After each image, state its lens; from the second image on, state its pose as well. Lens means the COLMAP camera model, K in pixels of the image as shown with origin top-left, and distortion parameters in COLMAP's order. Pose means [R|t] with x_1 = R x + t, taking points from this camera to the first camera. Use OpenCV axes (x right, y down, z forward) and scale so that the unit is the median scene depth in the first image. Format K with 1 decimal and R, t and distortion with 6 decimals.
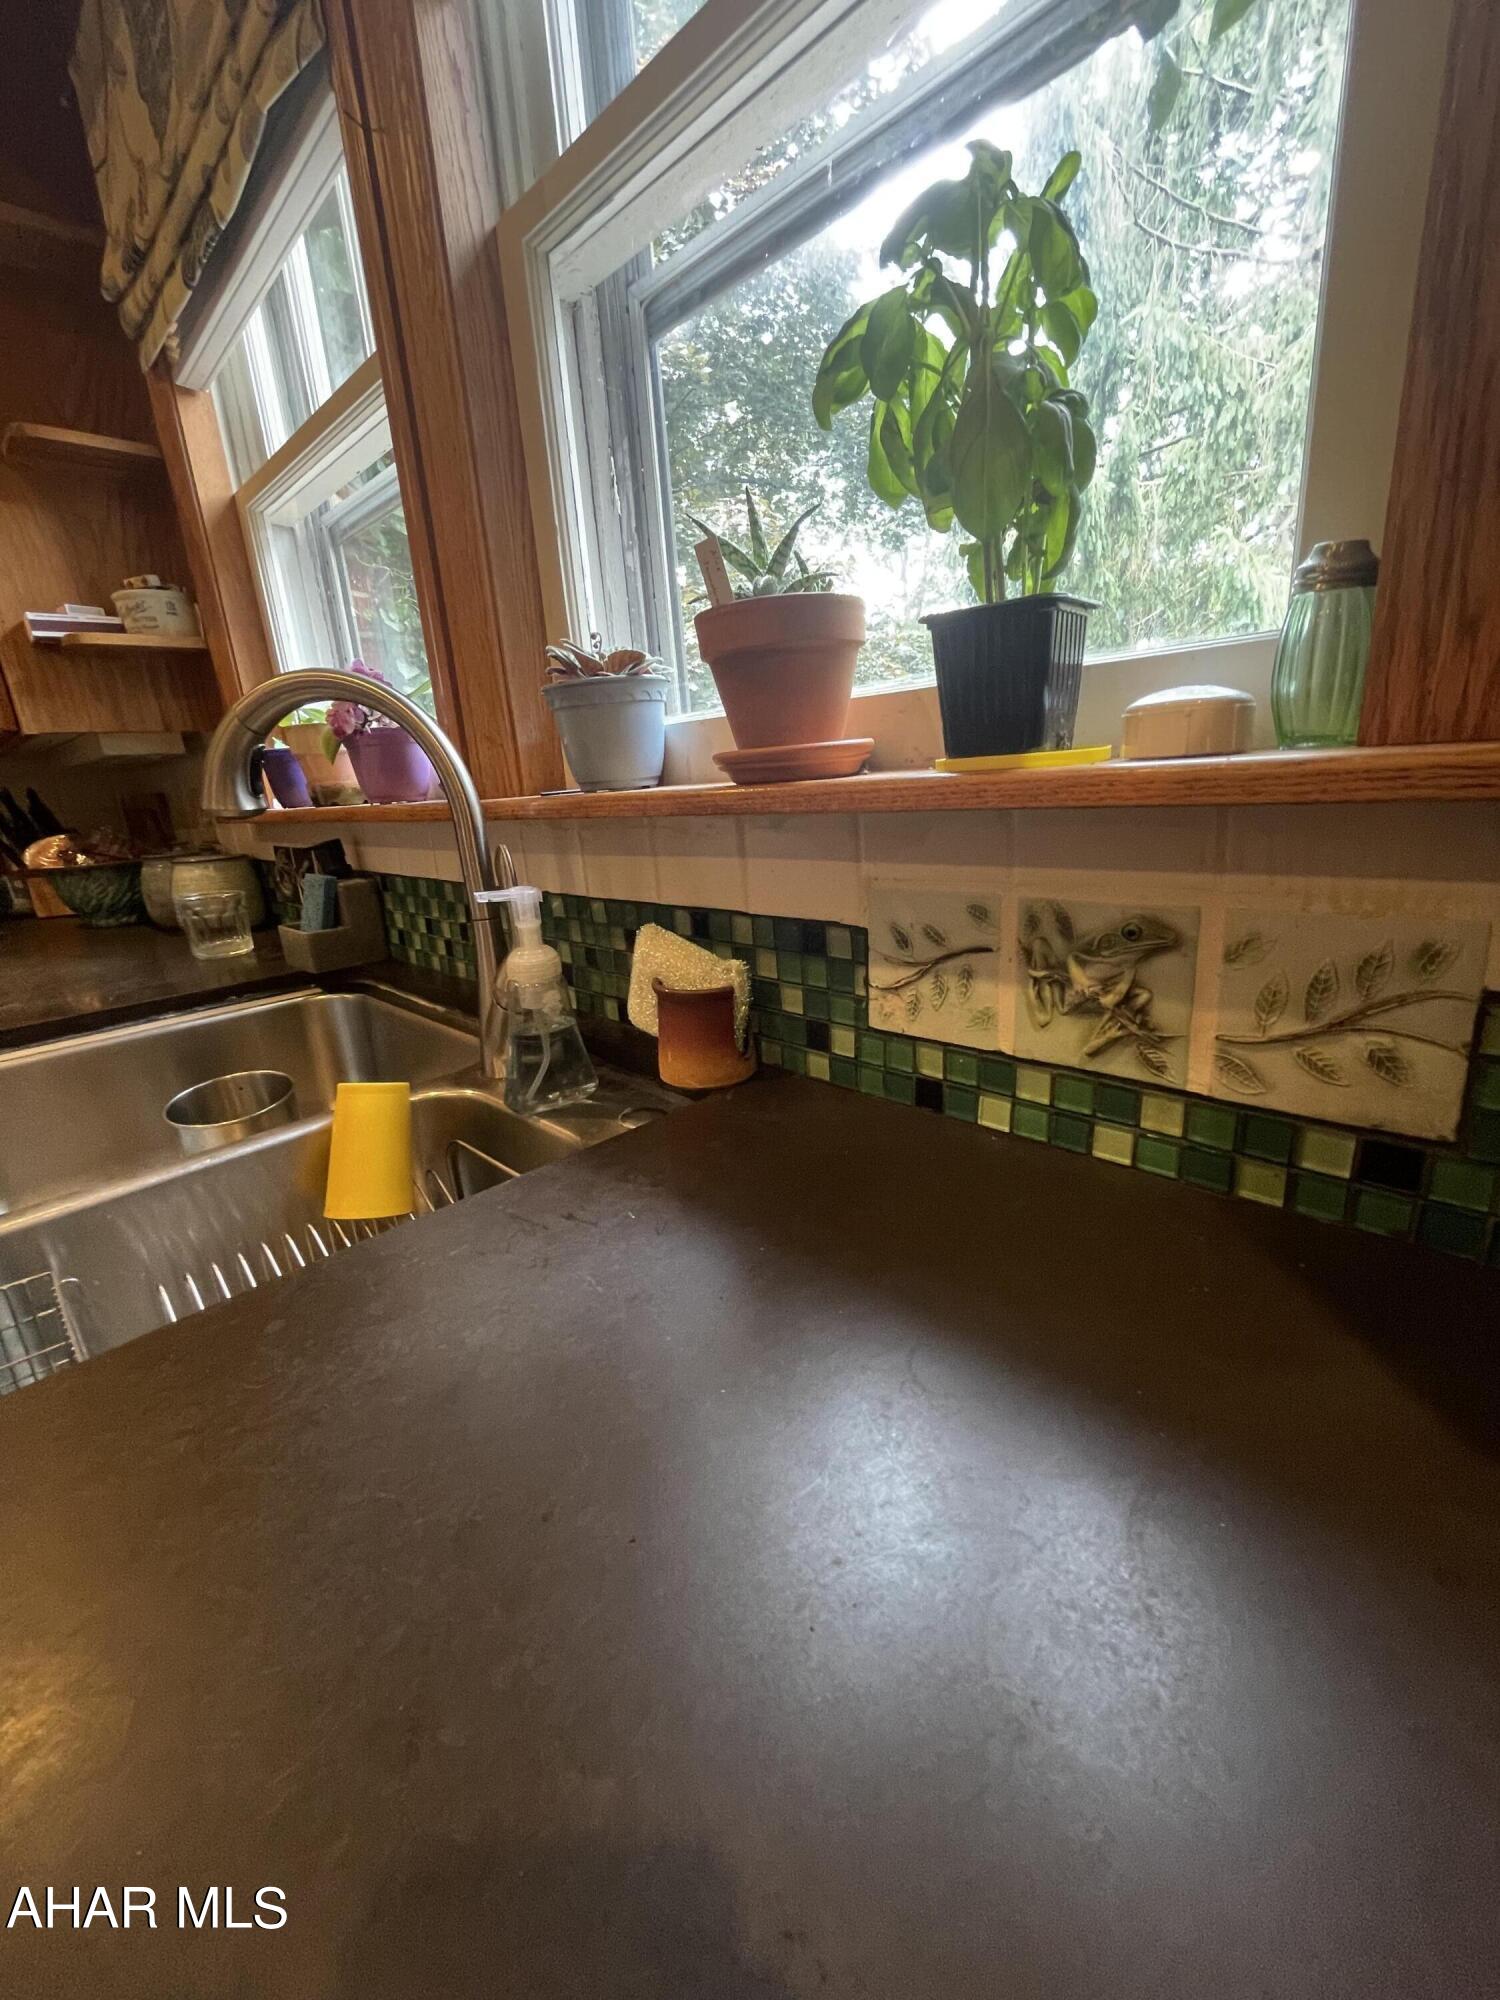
lens RADIAL K [[808.2, 0, 751.2], [0, 808.2, 1004.0], [0, 0, 1]] dist [0.000943, 0.000001]
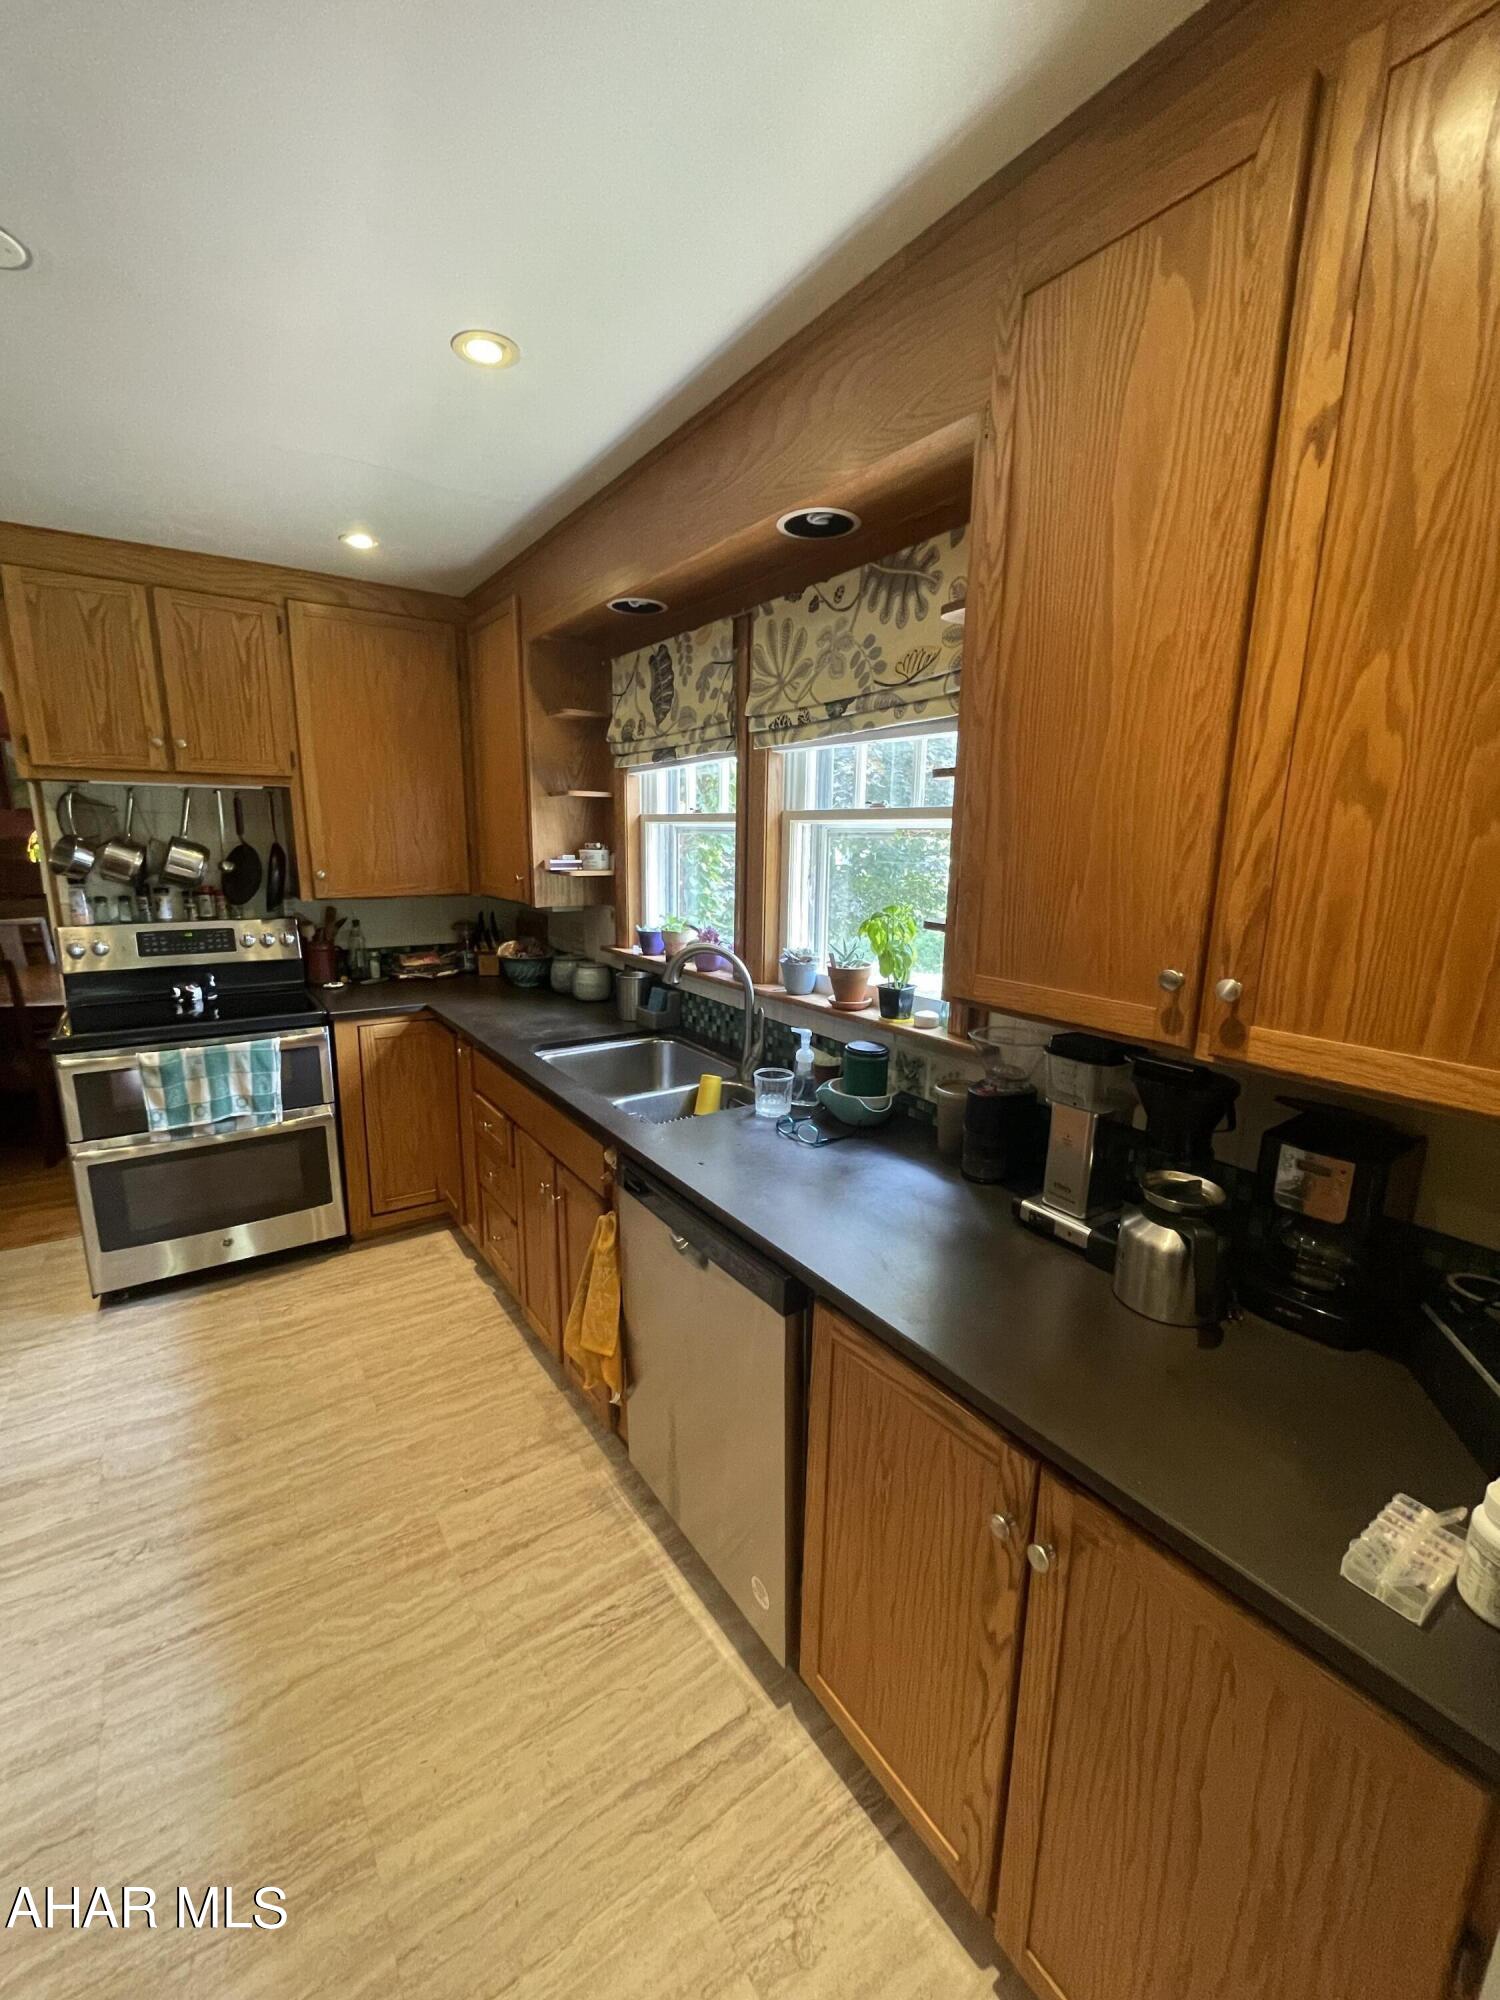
lens RADIAL K [[808.2, 0, 747.4], [0, 808.2, 1007.0], [0, 0, 1]] dist [0.000943, 0.000001]
pose [[0.980794, 0.120719, -0.153196, 0.144798], [-0.130834, 0.989723, -0.057719, -0.007093], [0.144654, 0.076654, 0.986509, -2.423801]]
